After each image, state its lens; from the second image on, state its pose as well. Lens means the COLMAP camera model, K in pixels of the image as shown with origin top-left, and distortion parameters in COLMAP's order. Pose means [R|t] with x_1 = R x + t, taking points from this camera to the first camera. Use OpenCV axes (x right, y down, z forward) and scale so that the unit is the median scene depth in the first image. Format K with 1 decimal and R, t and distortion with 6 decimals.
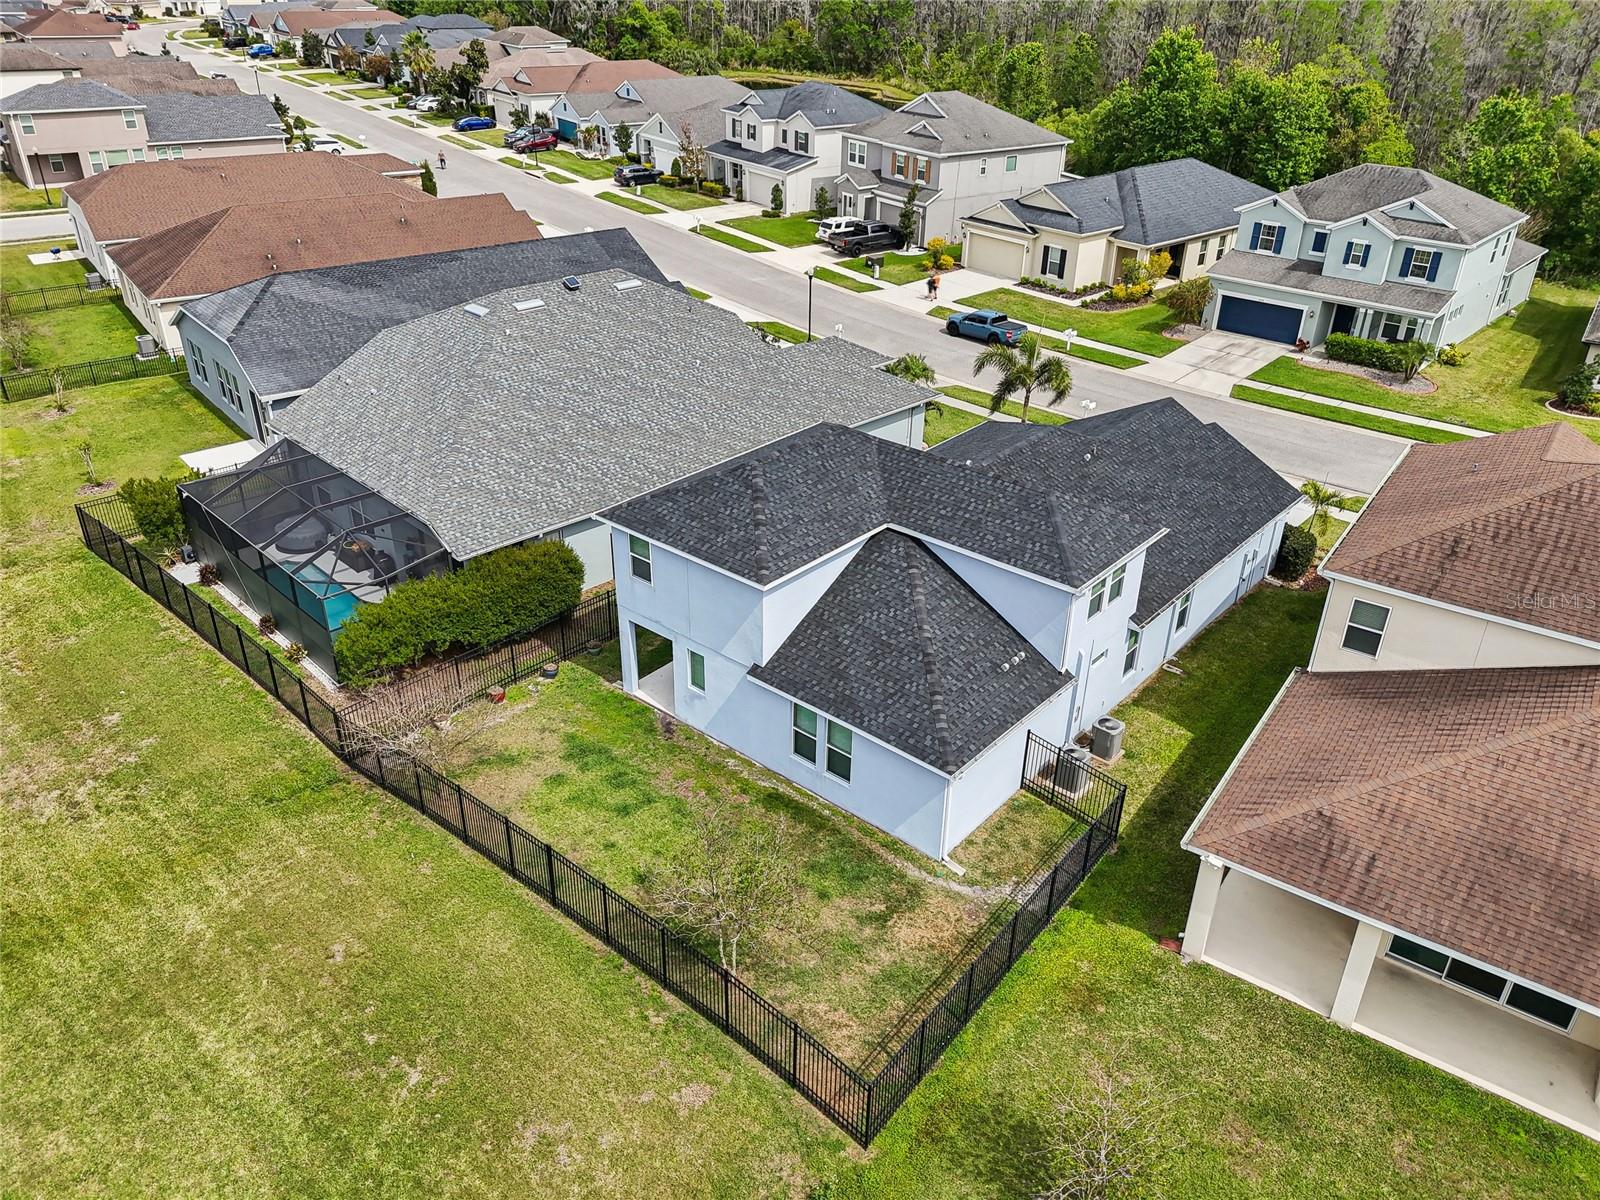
lens RADIAL K [[1200.0, 0, 804.6], [0, 1200.0, 590.3], [0, 0, 1]] dist [0.068419, -0.065289]
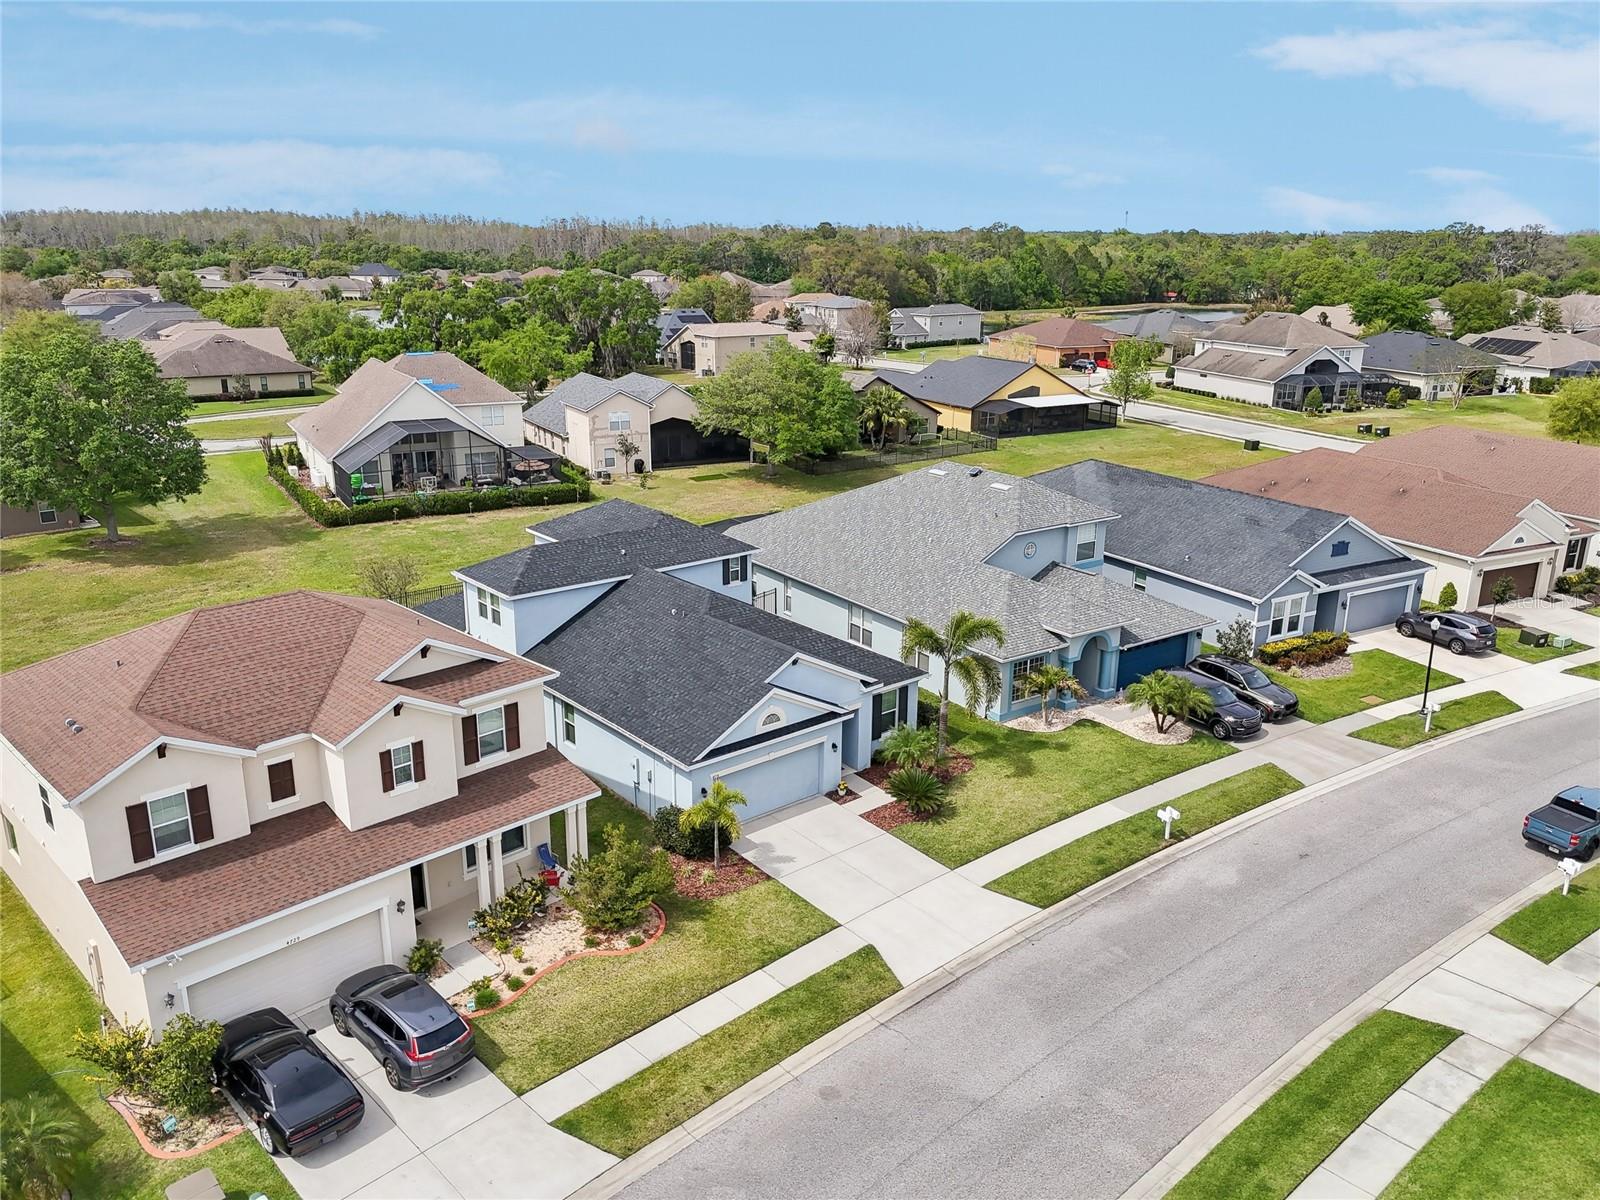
lens RADIAL K [[1200.0, 0, 812.4], [0, 1200.0, 604.9], [0, 0, 1]] dist [0.068419, -0.065289]
pose [[0.044110, -0.297227, 0.953788, 0.004854], [0.479134, 0.844046, 0.240869, -0.370362], [-0.876633, 0.446367, 0.179642, 0.730106]]
